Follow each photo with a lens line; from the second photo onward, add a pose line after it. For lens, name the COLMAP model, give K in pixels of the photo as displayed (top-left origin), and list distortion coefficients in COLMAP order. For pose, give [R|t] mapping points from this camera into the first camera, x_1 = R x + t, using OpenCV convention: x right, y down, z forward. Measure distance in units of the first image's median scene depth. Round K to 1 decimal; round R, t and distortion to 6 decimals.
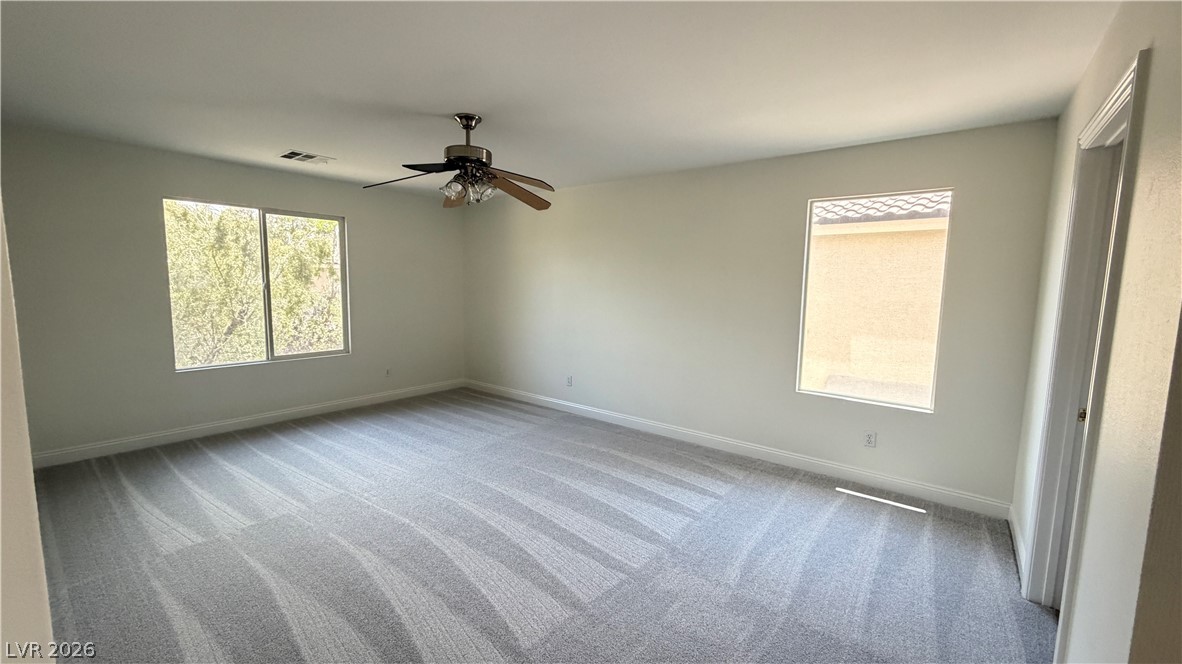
lens RADIAL K [[473.3, 0, 591.0], [0, 473.3, 332.0], [0, 0, 1]] dist [0.000092, -0.000082]
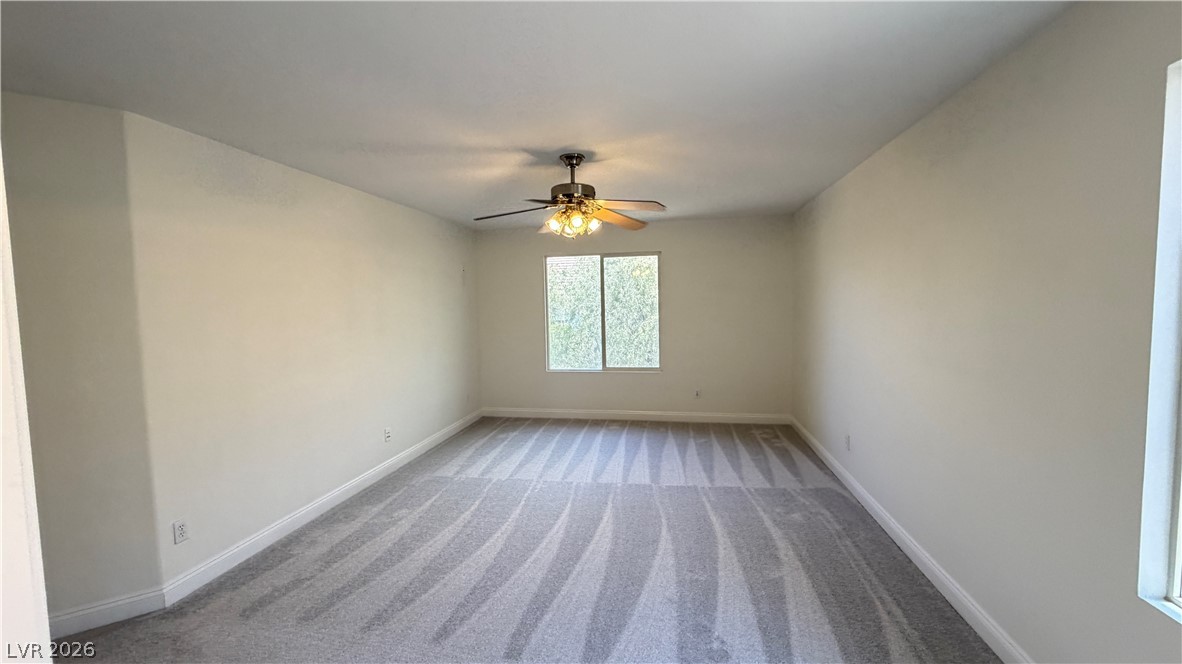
lens RADIAL K [[473.3, 0, 591.0], [0, 473.3, 332.0], [0, 0, 1]] dist [0.000092, -0.000082]
pose [[0.467125, 0.028303, -0.883738, 0.499128], [-0.064181, 0.997936, -0.001964, -0.044641], [0.881859, 0.057637, 0.467977, 0.401077]]
